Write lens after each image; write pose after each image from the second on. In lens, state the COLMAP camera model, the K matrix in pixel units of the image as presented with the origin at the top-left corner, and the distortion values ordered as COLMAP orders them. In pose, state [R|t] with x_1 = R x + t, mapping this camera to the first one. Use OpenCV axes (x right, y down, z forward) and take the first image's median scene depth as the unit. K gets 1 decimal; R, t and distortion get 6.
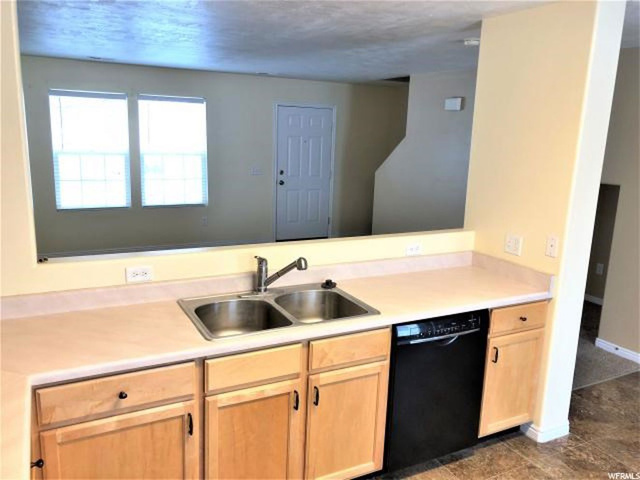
lens RADIAL K [[530.8, 0, 320.0], [0, 530.8, 240.0], [0, 0, 1]] dist [-0.005010, -0.004457]
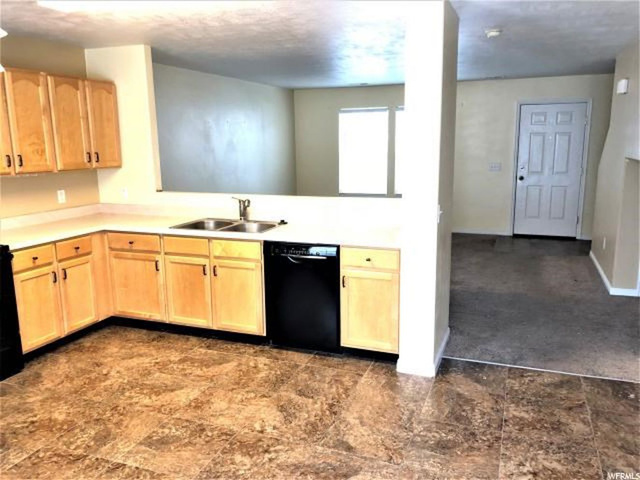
lens RADIAL K [[545.6, 0, 320.0], [0, 545.6, 240.0], [0, 0, 1]] dist [0.082342, -0.016726]
pose [[0.649069, 0.095046, -0.754769, 0.569977], [-0.117926, 0.992742, 0.023602, 0.036429], [0.751534, 0.073688, 0.655566, 0.012753]]
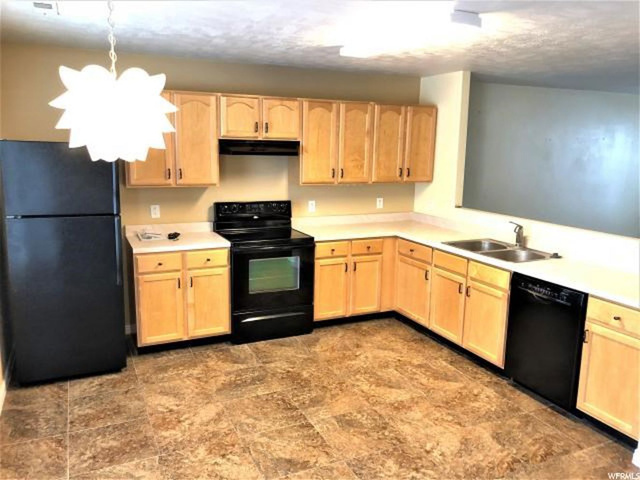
lens RADIAL K [[545.6, 0, 320.0], [0, 545.6, 240.0], [0, 0, 1]] dist [0.082342, -0.016726]
pose [[-0.047440, 0.144786, -0.988325, 0.659640], [-0.227079, 0.961969, 0.151825, -0.017597], [0.972720, 0.231630, -0.012758, 0.168641]]
